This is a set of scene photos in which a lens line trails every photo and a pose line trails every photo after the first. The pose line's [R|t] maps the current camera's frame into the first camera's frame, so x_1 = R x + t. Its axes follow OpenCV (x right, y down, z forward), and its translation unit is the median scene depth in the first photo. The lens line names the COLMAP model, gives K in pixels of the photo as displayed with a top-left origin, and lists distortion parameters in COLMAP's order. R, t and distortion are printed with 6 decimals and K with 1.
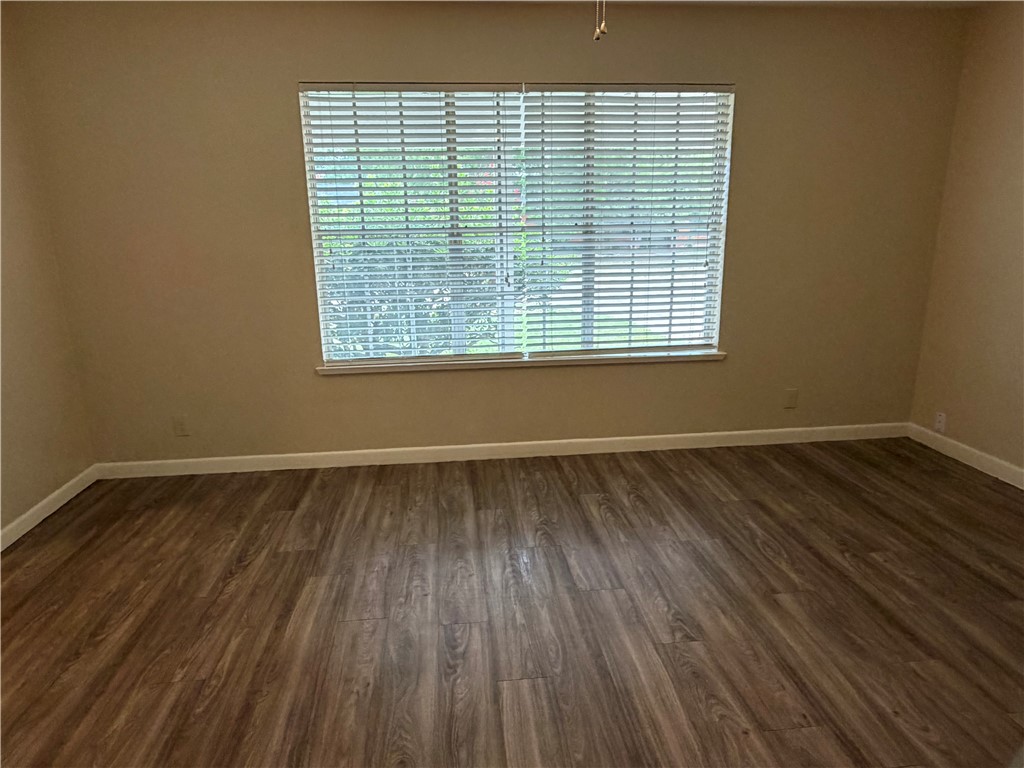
lens RADIAL K [[634.4, 0, 505.4], [0, 634.4, 387.5], [0, 0, 1]] dist [0.003717, 0.004028]
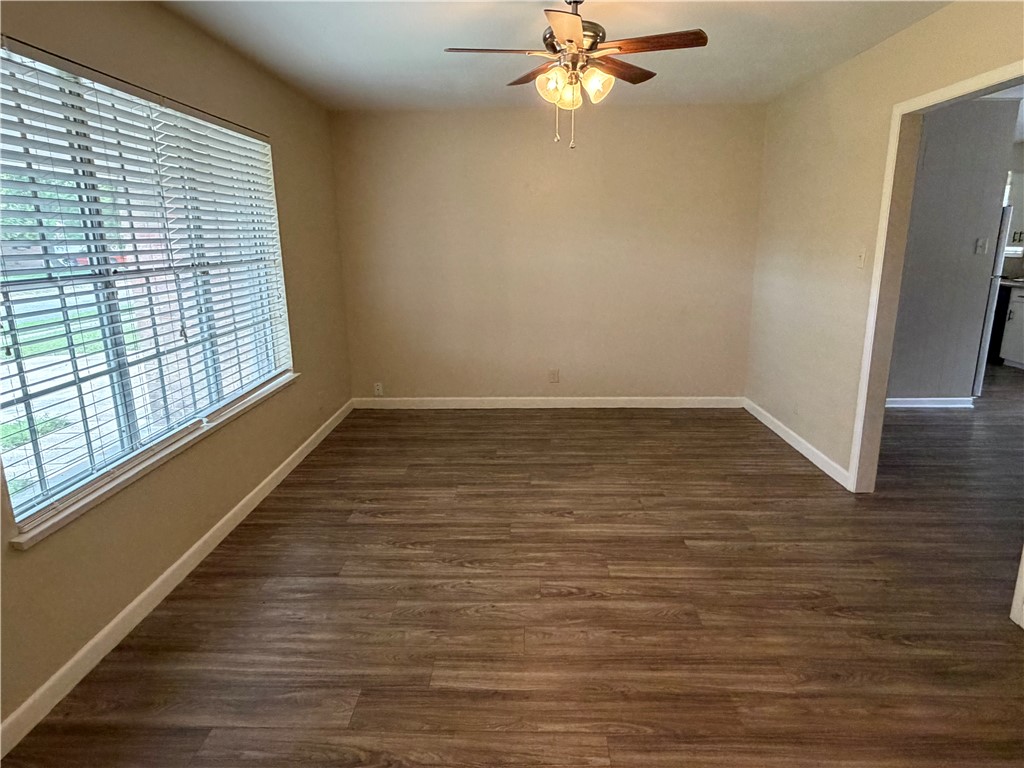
lens RADIAL K [[634.4, 0, 505.4], [0, 634.4, 387.5], [0, 0, 1]] dist [0.003717, 0.004028]
pose [[0.129581, -0.216618, 0.967618, -0.957115], [0.258274, 0.949535, 0.177983, -0.185786], [-0.957342, 0.226847, 0.178989, 0.625436]]
